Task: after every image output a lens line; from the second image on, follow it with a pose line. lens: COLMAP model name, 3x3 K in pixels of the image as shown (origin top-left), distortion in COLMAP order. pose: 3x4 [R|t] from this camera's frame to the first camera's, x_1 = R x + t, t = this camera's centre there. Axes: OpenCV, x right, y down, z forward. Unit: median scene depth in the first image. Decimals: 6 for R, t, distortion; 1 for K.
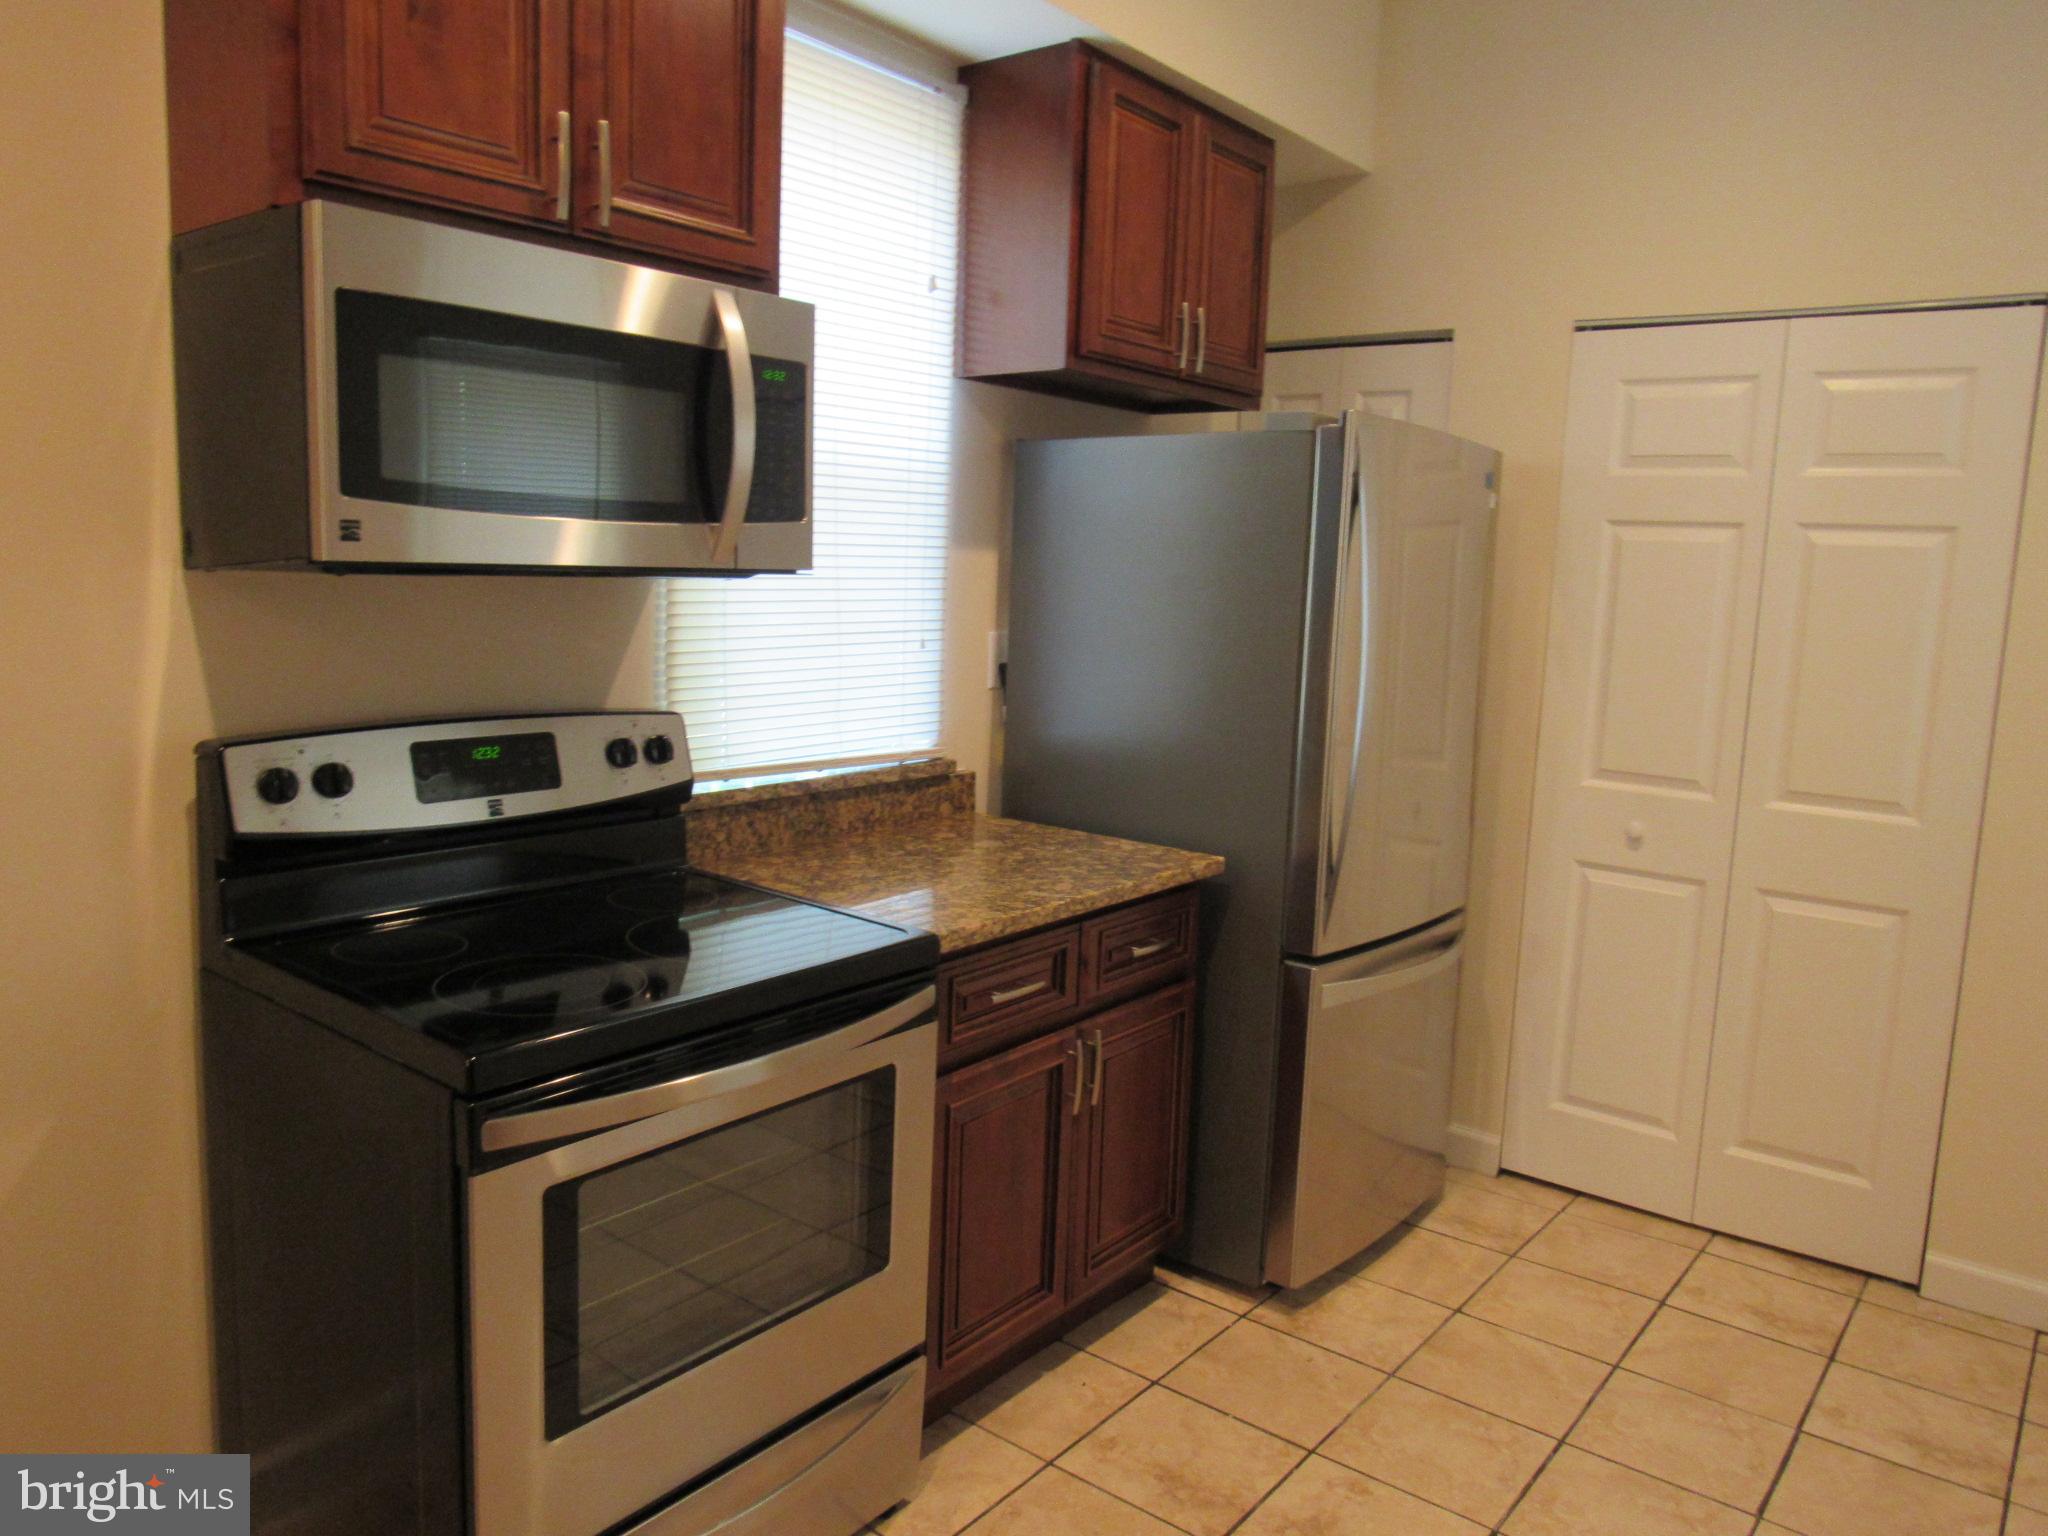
lens RADIAL K [[1474.8, 0, 1015.8], [0, 1474.8, 755.7], [0, 0, 1]] dist [-0.030619, 0.009249]
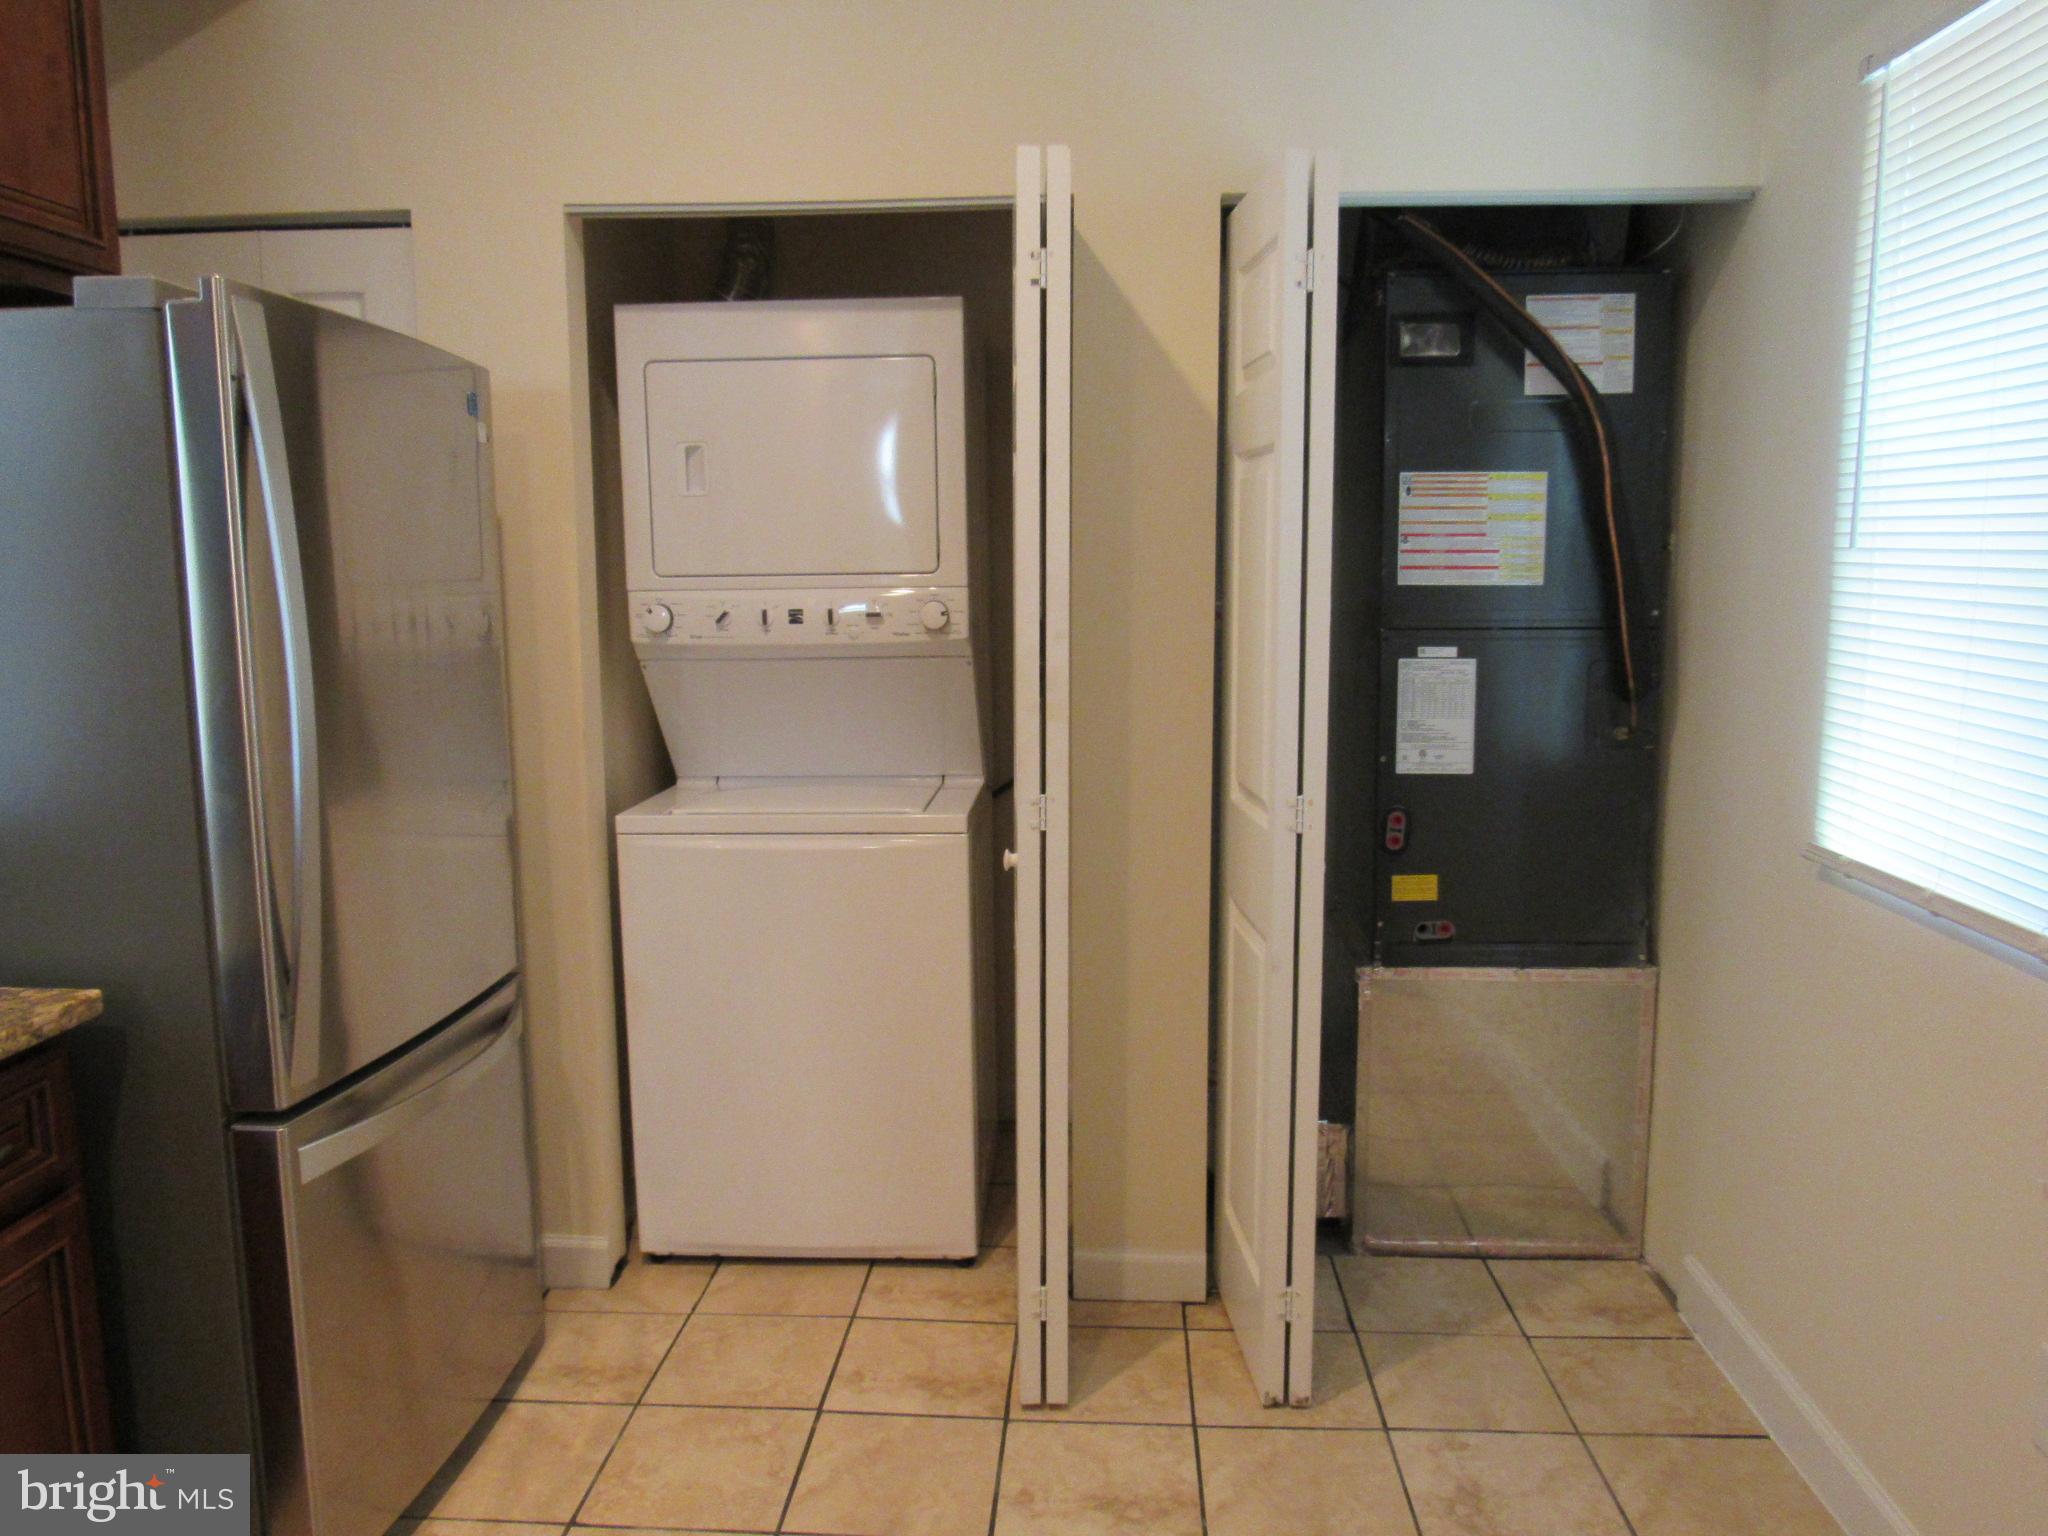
lens RADIAL K [[1474.8, 0, 1021.6], [0, 1474.8, 764.8], [0, 0, 1]] dist [-0.030619, 0.009249]
pose [[0.821667, -0.121886, 0.556783, 0.125682], [0.114500, 0.992251, 0.048242, -0.010824], [-0.558349, 0.024113, 0.829256, 0.254224]]
